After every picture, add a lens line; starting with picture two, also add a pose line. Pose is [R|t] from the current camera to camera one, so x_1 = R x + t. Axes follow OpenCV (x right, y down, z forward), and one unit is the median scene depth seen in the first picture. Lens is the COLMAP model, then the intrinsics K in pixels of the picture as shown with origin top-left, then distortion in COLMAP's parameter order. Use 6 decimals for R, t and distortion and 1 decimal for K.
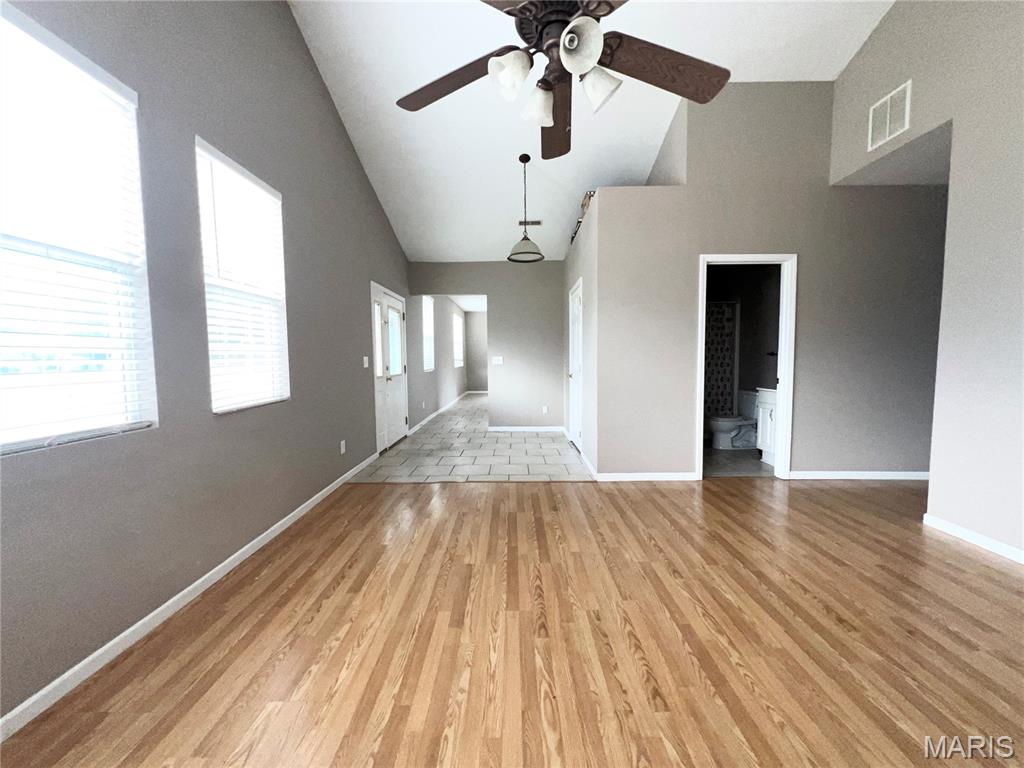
lens RADIAL K [[408.8, 0, 513.1], [0, 408.8, 384.7], [0, 0, 1]] dist [-0.001937, 0.000251]
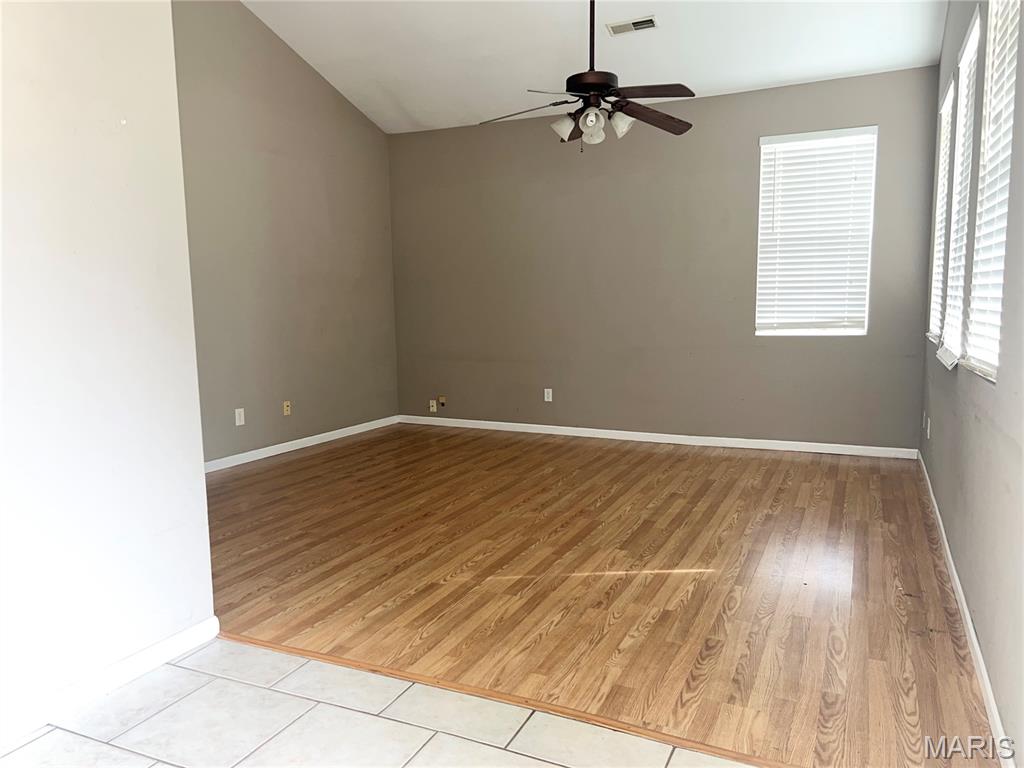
lens RADIAL K [[770.2, 0, 508.6], [0, 770.2, 388.7], [0, 0, 1]] dist [0.080582, -0.088110]
pose [[-0.908210, -0.025169, 0.417757, -0.454176], [0.054531, 0.982564, 0.177748, -0.137927], [-0.414947, 0.184213, -0.891002, 2.029251]]
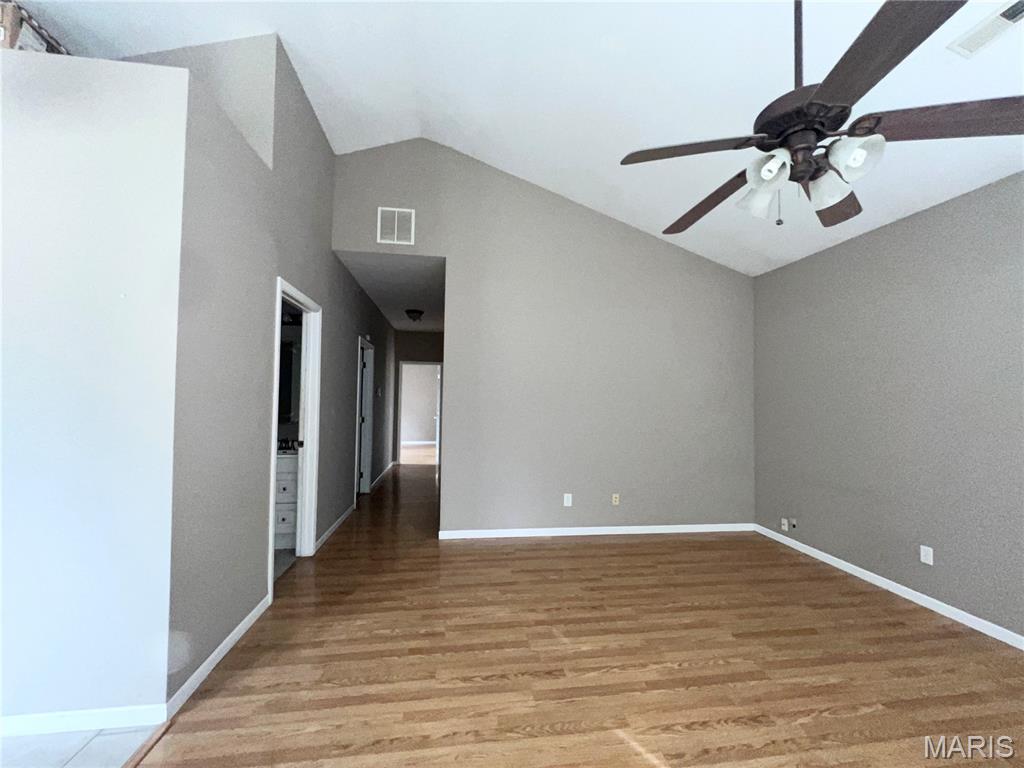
lens RADIAL K [[405.9, 0, 509.5], [0, 405.9, 394.1], [0, 0, 1]] dist [-0.001506, -0.000189]
pose [[-0.148652, 0.025039, 0.988573, -0.376400], [0.058484, 0.998152, -0.016488, -0.108095], [-0.987159, 0.055364, -0.149842, 0.944479]]
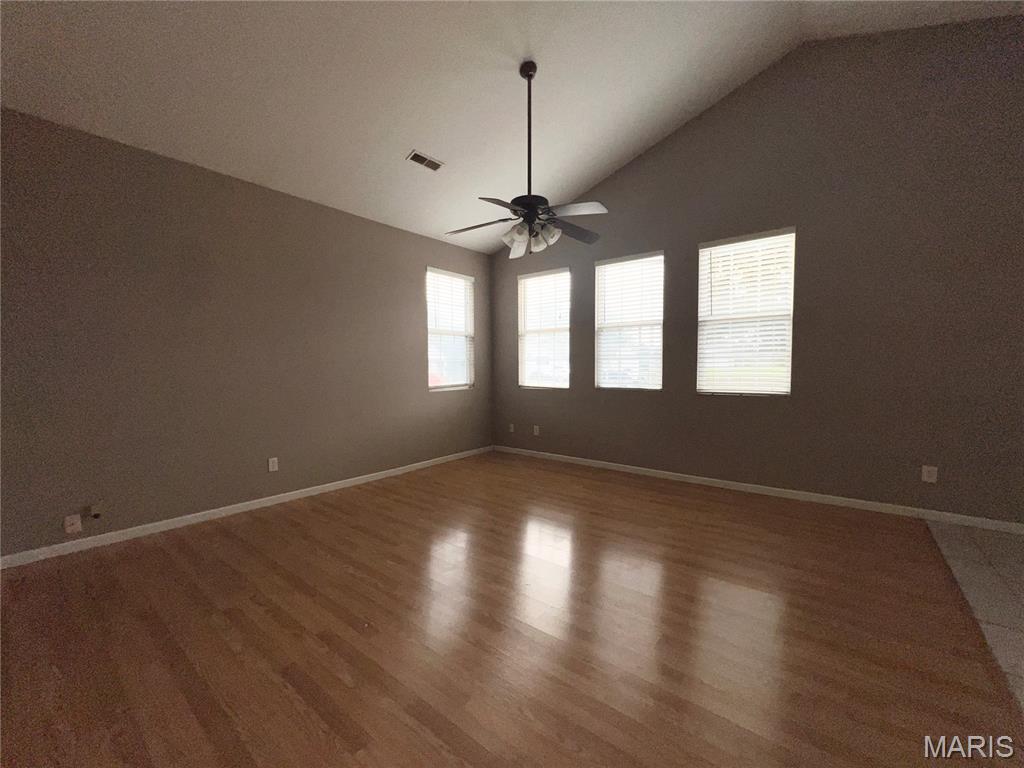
lens RADIAL K [[408.8, 0, 513.1], [0, 408.8, 384.7], [0, 0, 1]] dist [-0.001937, 0.000251]
pose [[-0.620419, 0.047572, -0.782826, 0.941871], [-0.044102, 0.994463, 0.095386, -0.078745], [0.783029, 0.093703, -0.614886, 1.158419]]
